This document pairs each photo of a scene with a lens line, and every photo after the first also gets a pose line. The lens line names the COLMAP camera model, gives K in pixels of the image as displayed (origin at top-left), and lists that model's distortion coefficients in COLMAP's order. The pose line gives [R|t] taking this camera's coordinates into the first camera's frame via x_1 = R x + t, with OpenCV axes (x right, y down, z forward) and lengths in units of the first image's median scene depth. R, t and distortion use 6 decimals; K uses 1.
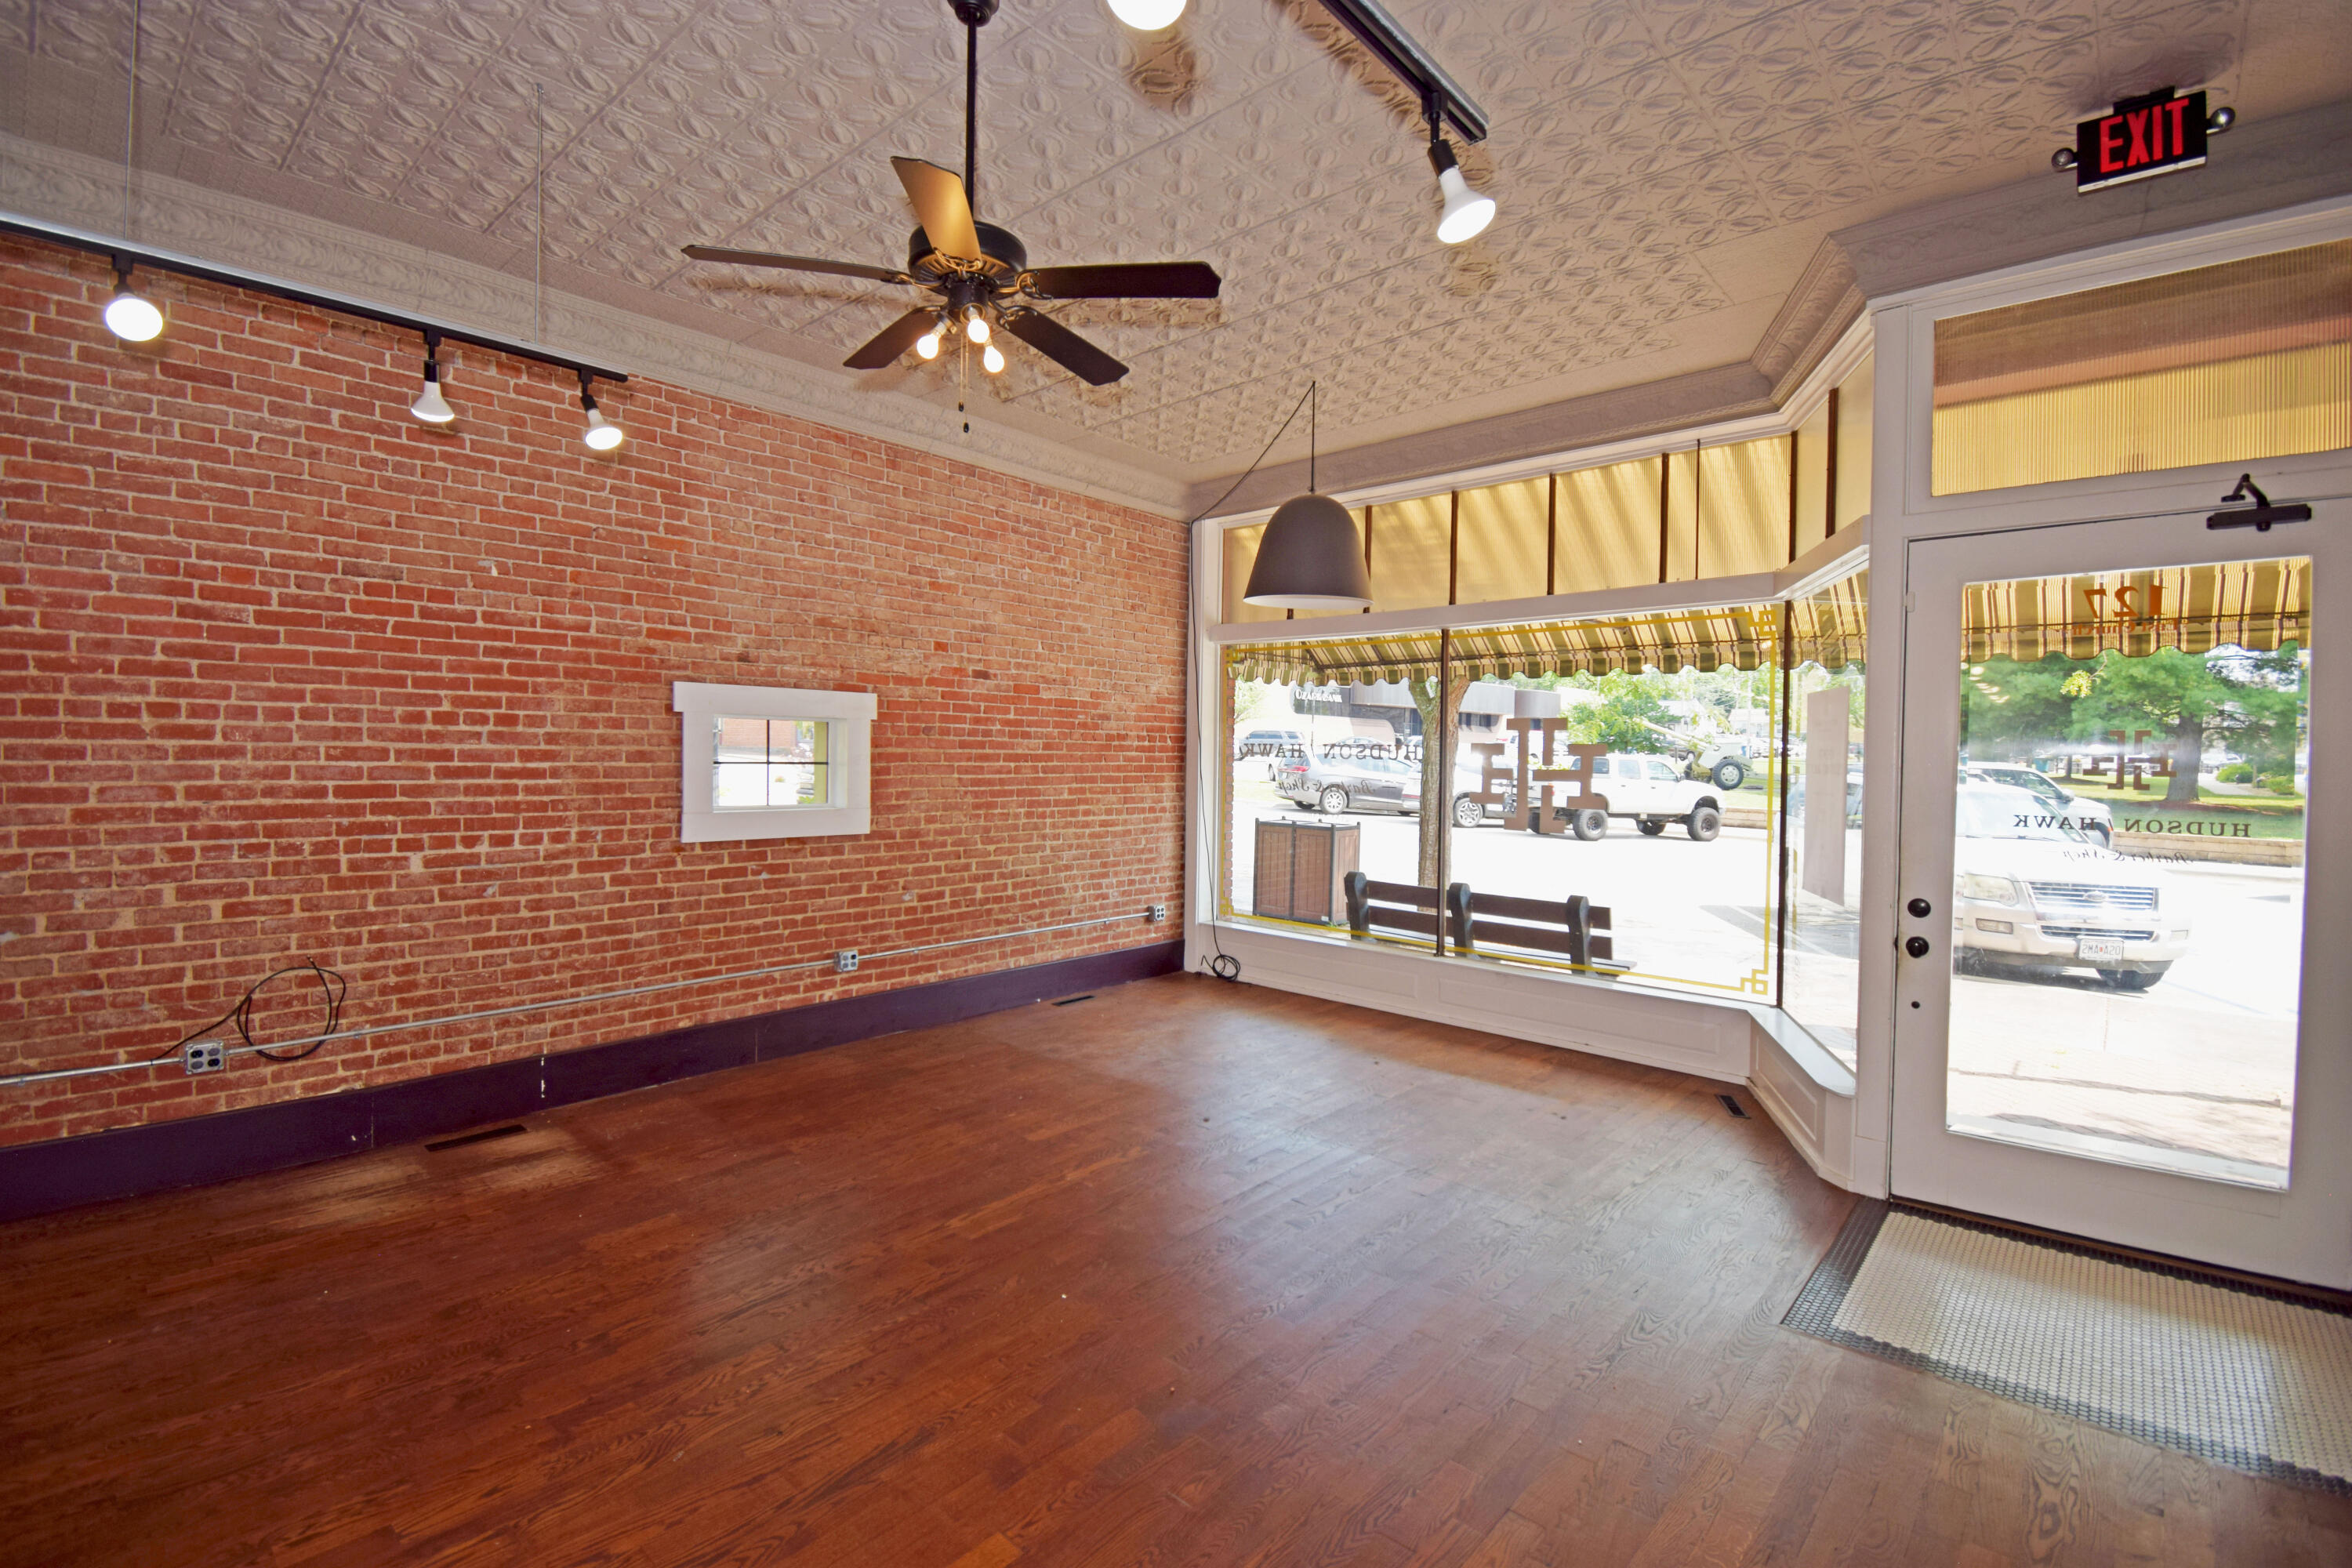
lens RADIAL K [[1043.4, 0, 1193.1], [0, 1043.4, 769.0], [0, 0, 1]] dist [-0.003903, -0.008272]
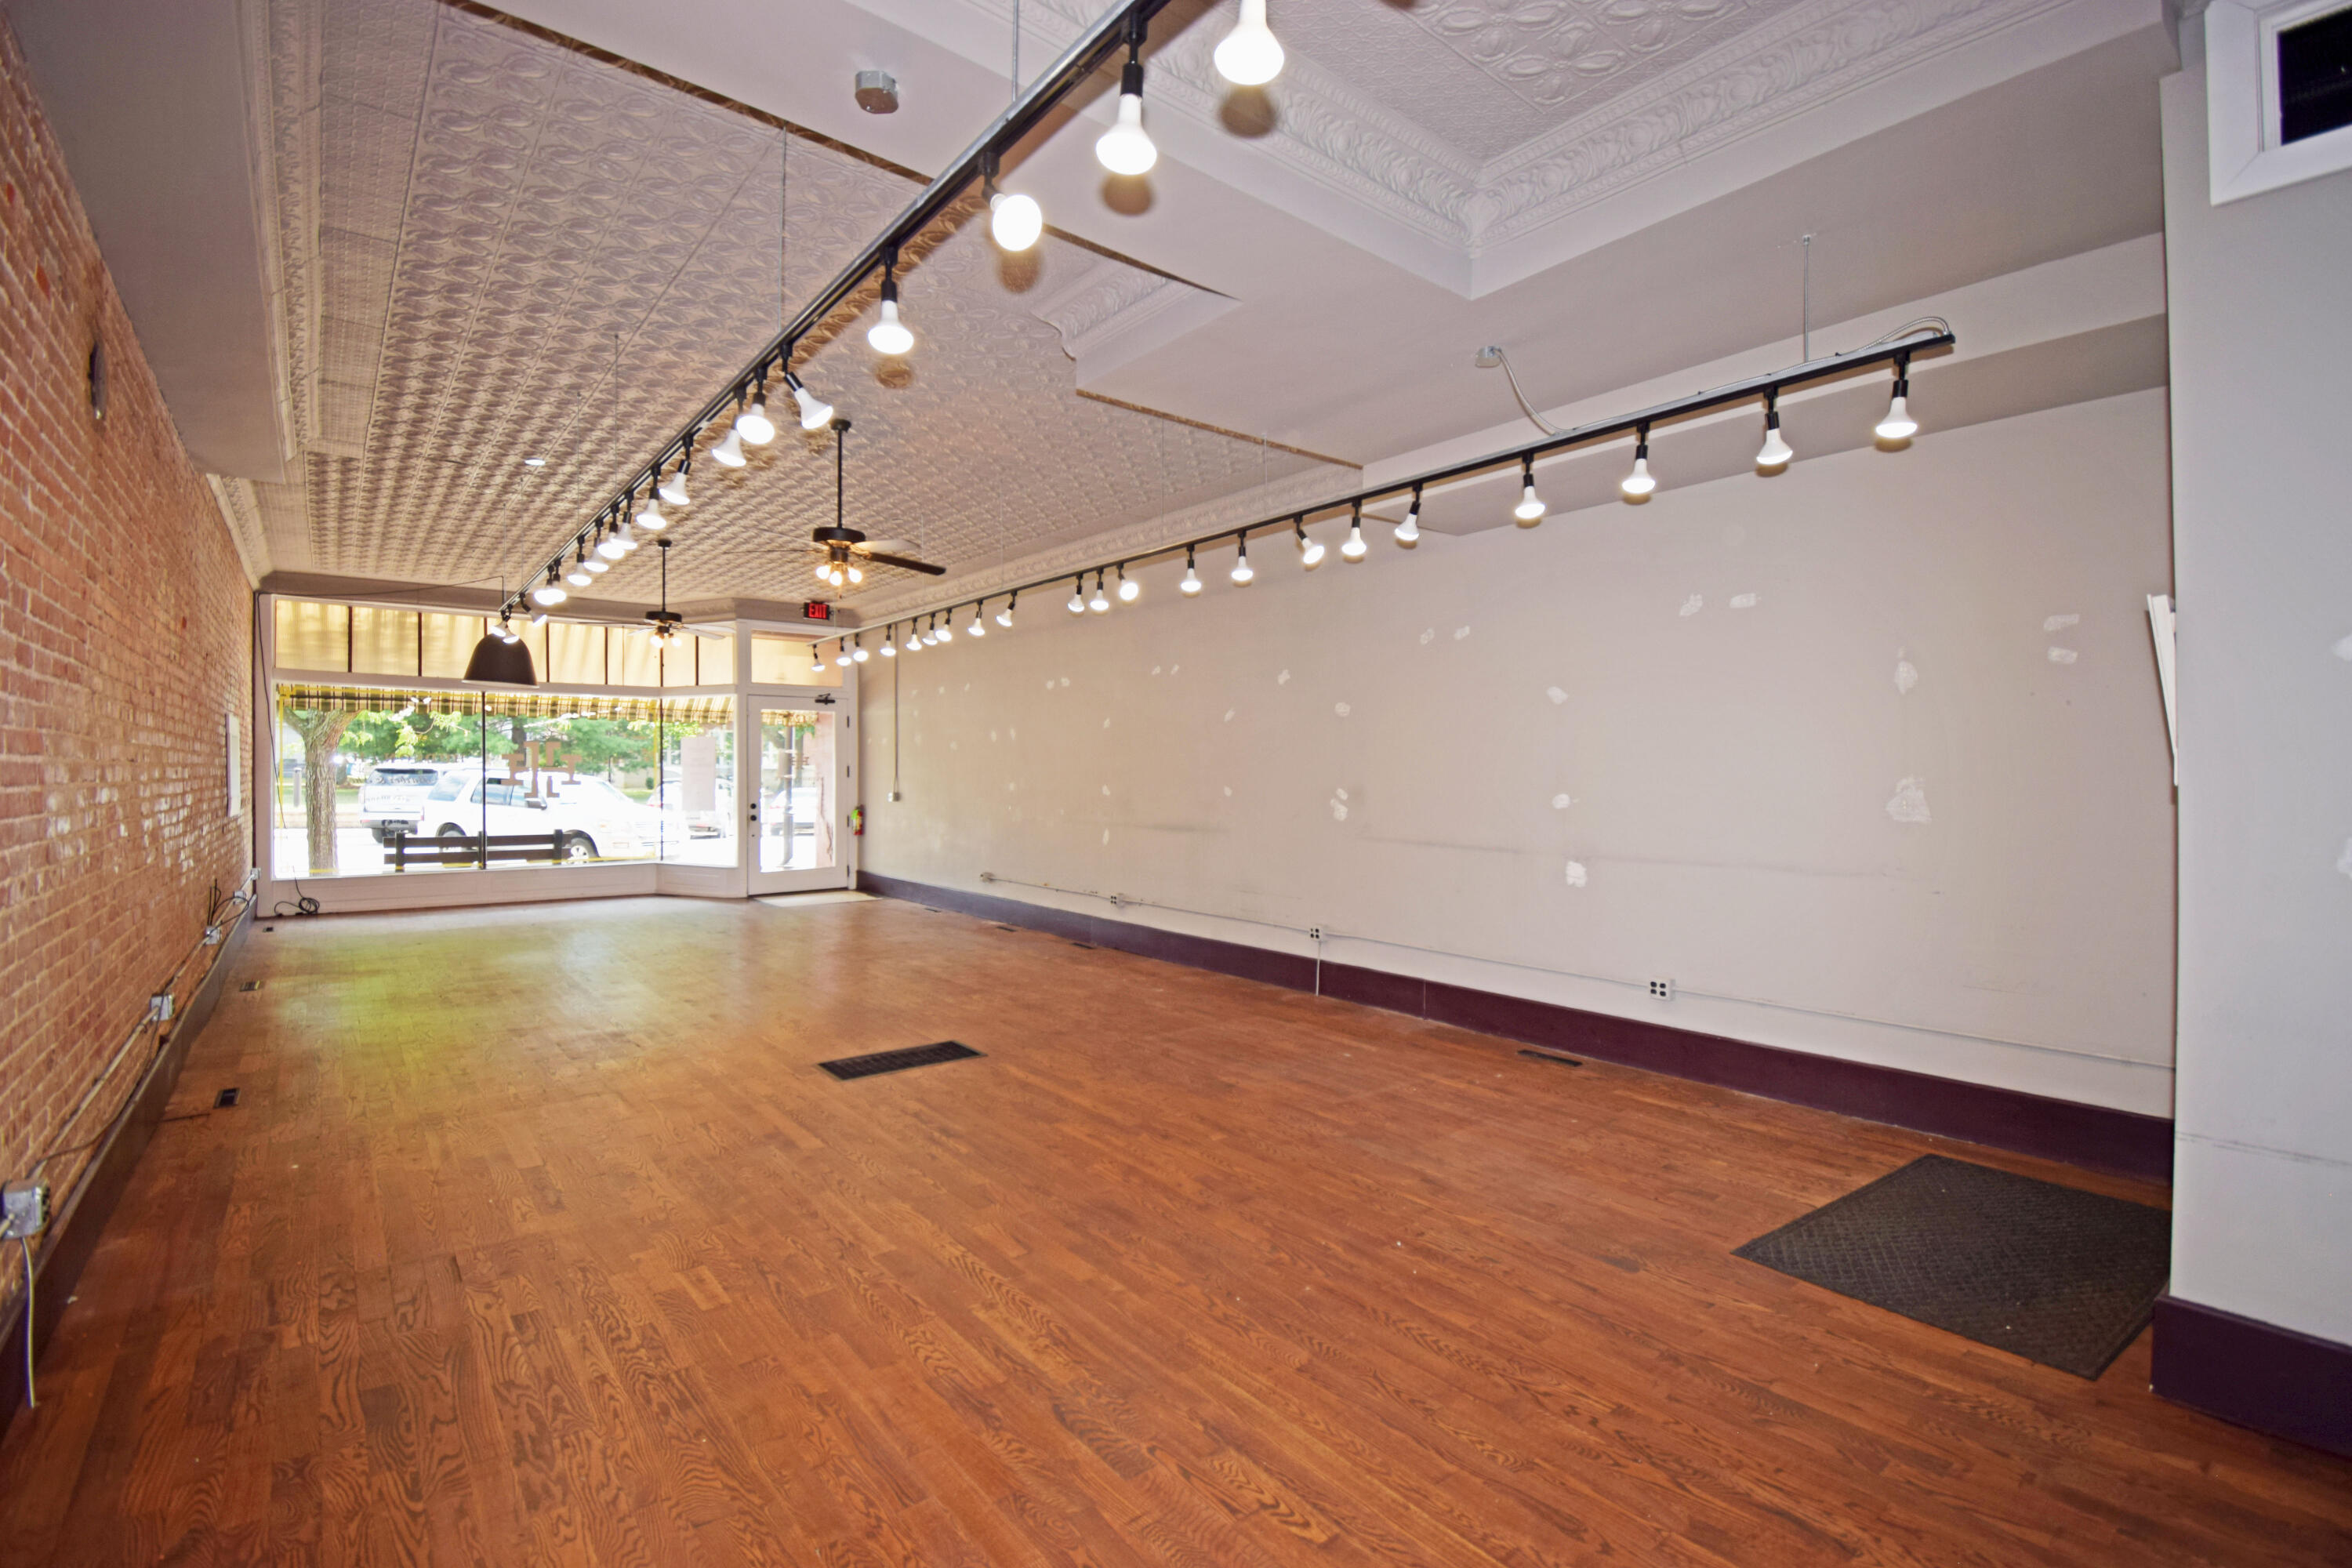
lens RADIAL K [[1043.4, 0, 1179.3], [0, 1043.4, 772.3], [0, 0, 1]] dist [-0.003903, -0.008272]
pose [[0.164512, -0.011603, 0.986307, -1.928393], [0.014861, 0.999846, 0.009284, 0.011678], [-0.986263, 0.013130, 0.164659, -0.729682]]
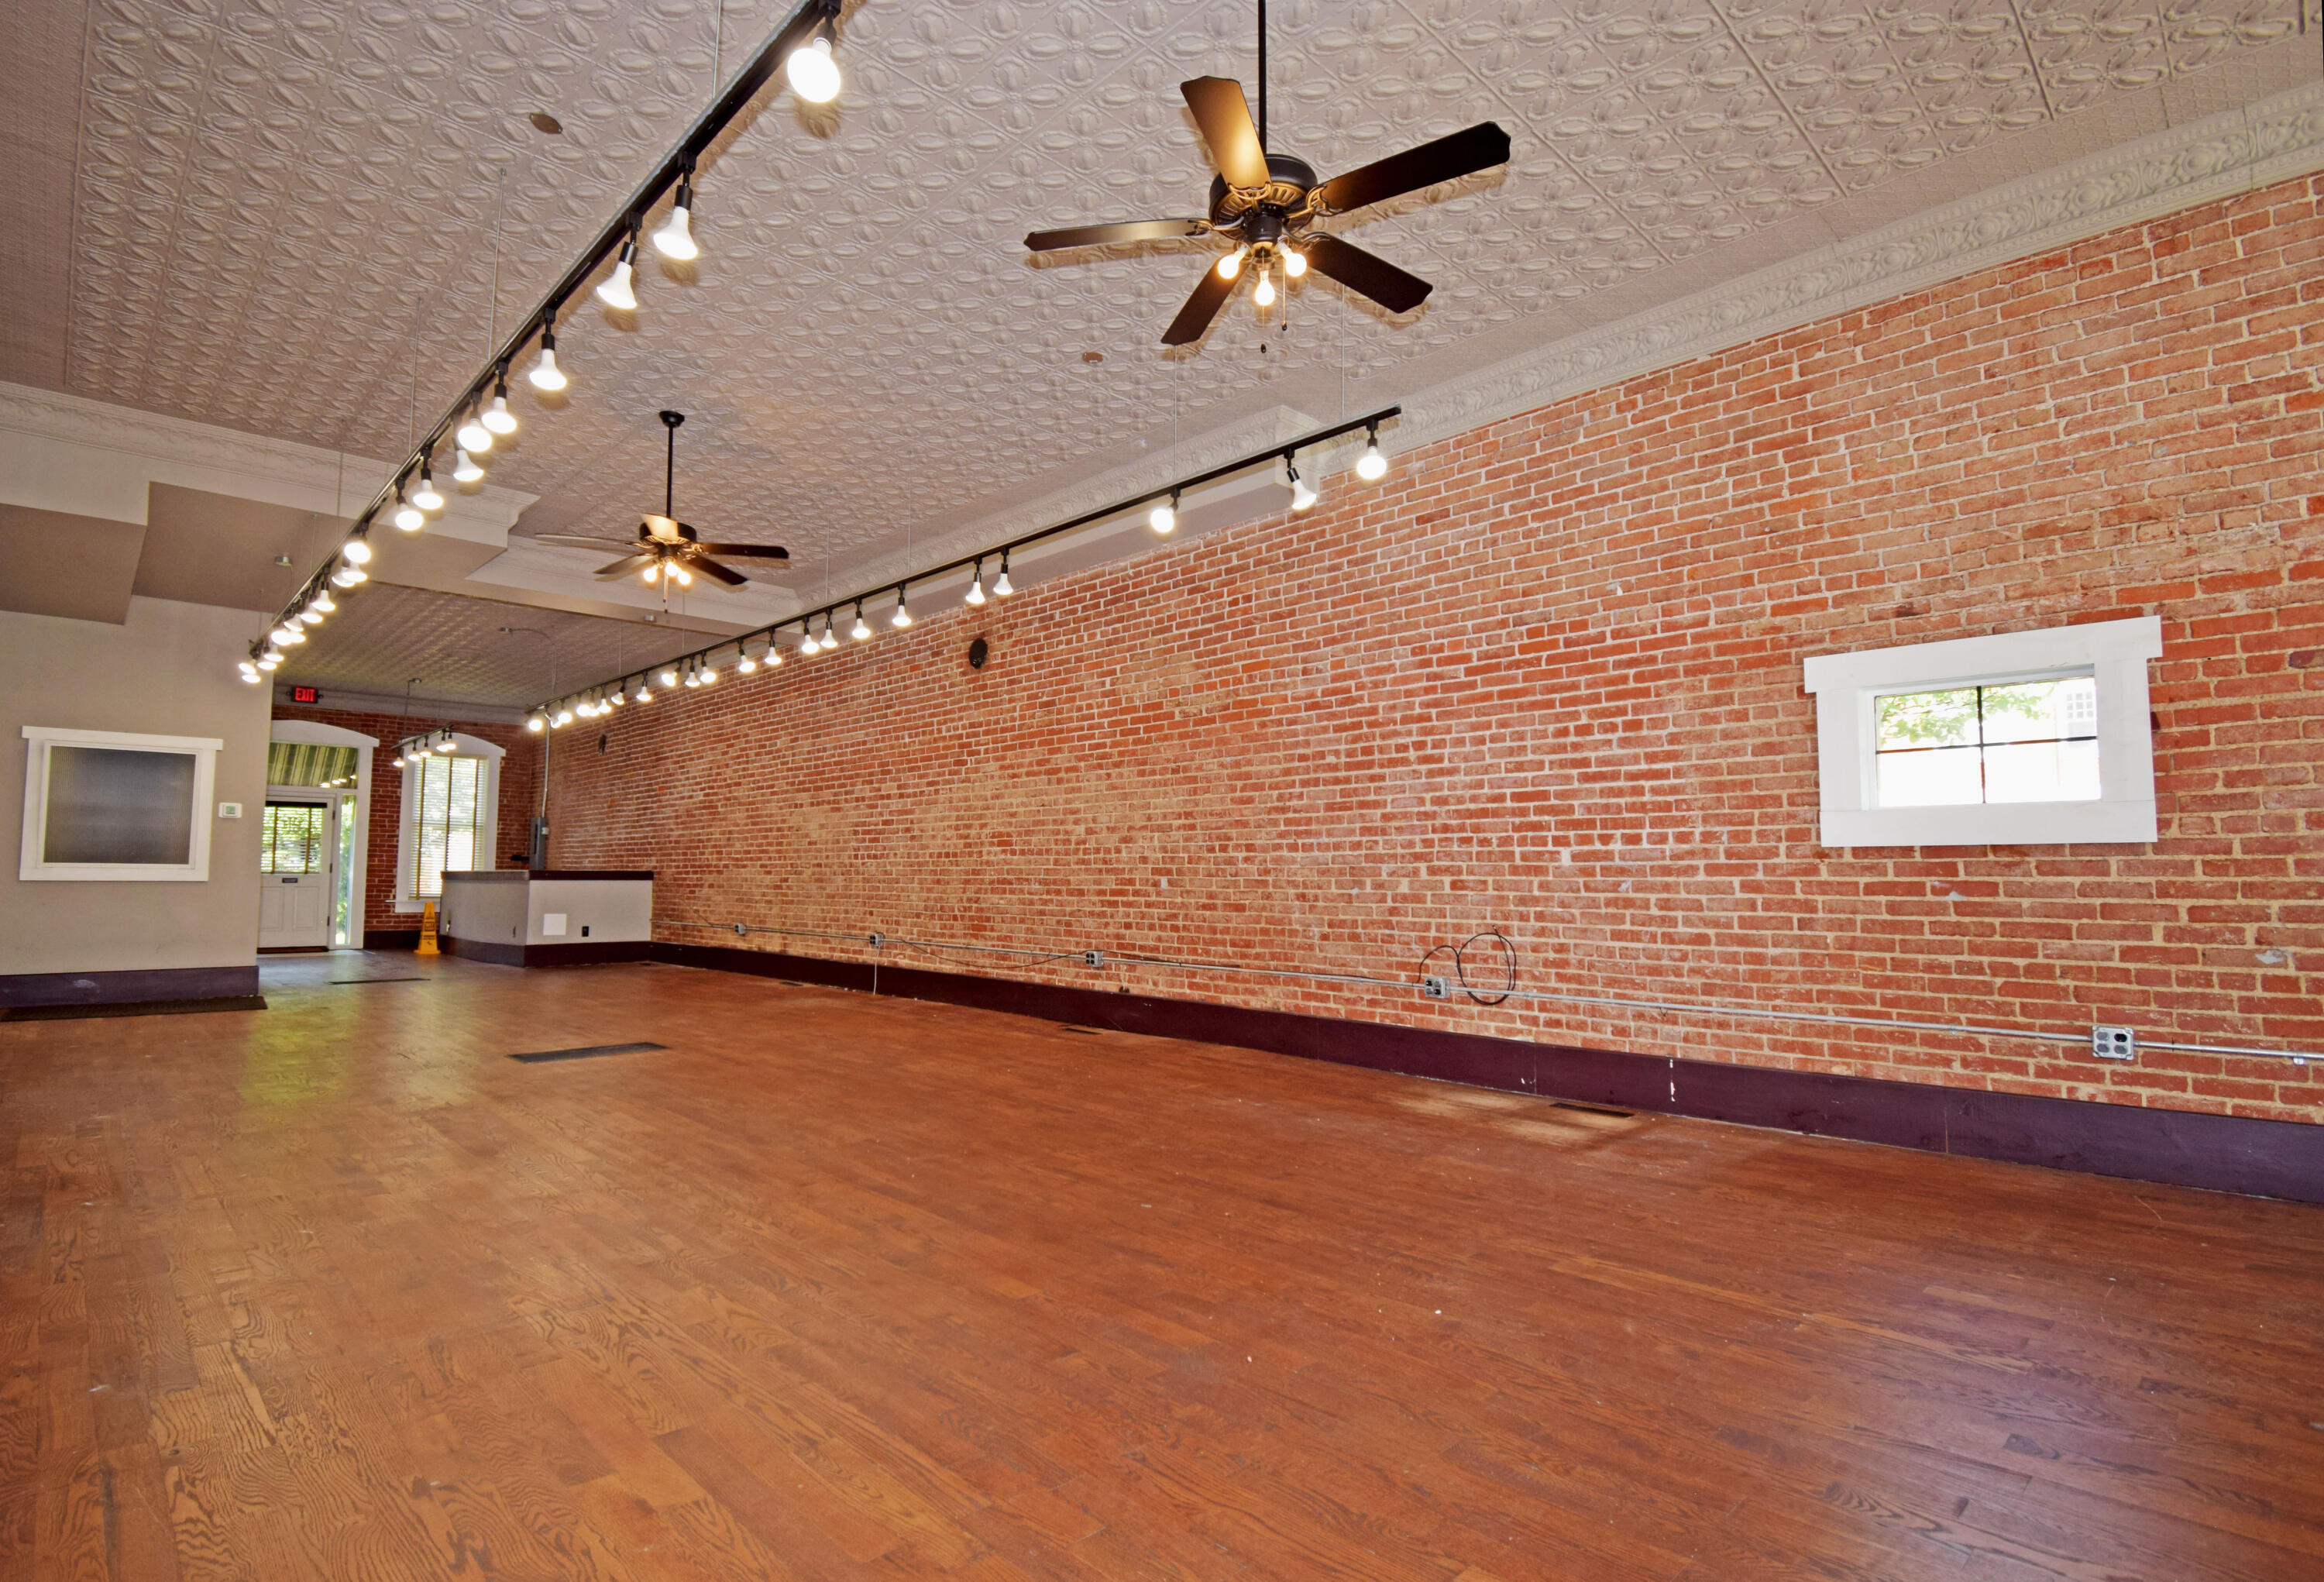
lens RADIAL K [[1130.3, 0, 1055.6], [0, 1130.3, 799.1], [0, 0, 1]] dist [-0.009110, -0.006231]
pose [[-0.131077, -0.088374, -0.987425, 0.525006], [-0.025893, 0.995984, -0.085703, 0.136178], [0.991034, 0.014334, -0.132839, 0.552539]]
